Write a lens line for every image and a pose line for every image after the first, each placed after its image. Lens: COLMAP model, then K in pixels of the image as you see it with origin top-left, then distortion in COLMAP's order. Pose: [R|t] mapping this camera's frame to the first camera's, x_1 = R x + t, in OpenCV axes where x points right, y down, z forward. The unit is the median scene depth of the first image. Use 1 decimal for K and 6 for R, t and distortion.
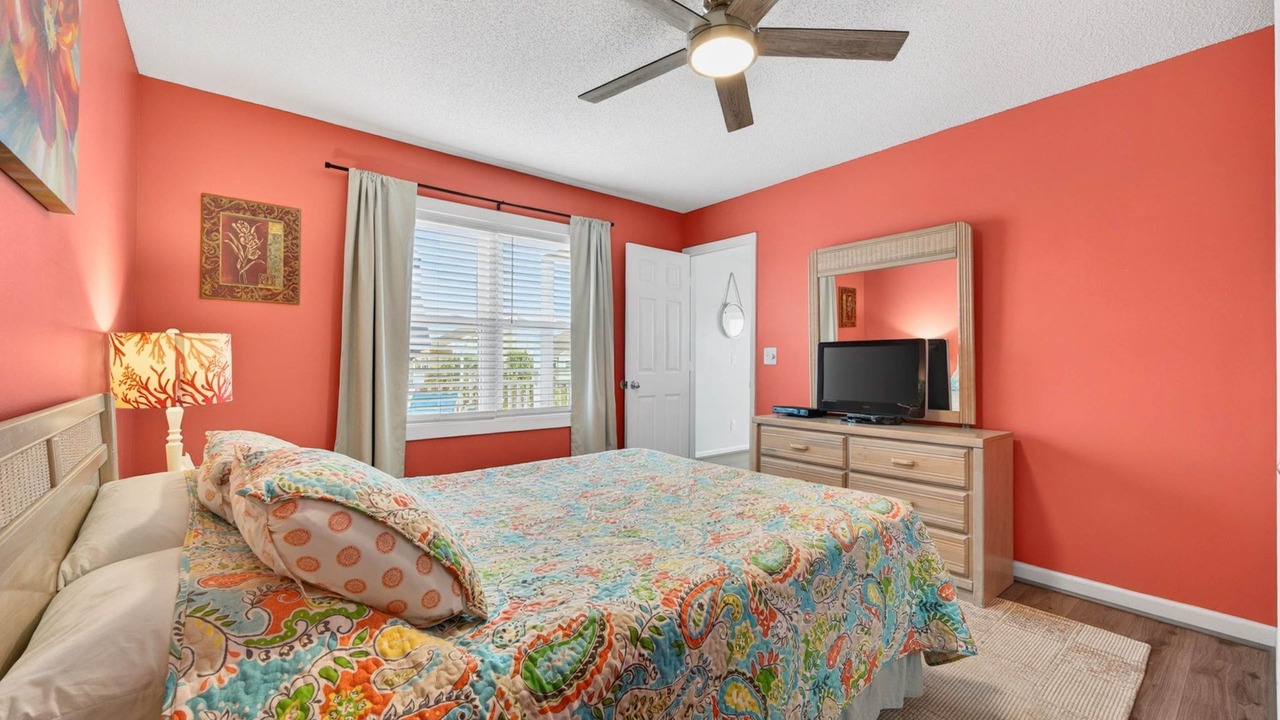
lens RADIAL K [[514.1, 0, 638.9], [0, 514.1, 365.6], [0, 0, 1]] dist [-0.000607, -0.000107]
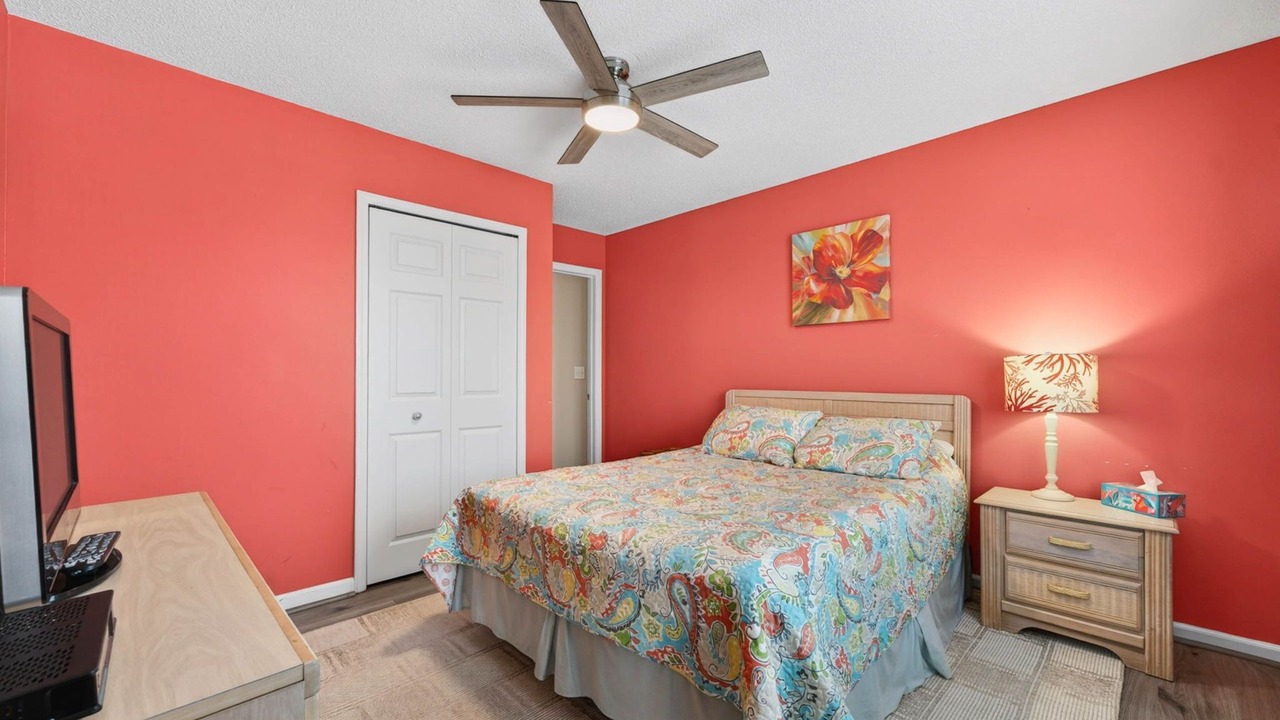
lens RADIAL K [[514.1, 0, 640.3], [0, 514.1, 363.9], [0, 0, 1]] dist [-0.000607, -0.000107]
pose [[-0.994061, -0.000311, -0.108823, 0.279052], [0.000963, 0.999932, -0.011655, -0.032060], [0.108819, -0.011690, -0.993993, 2.314505]]
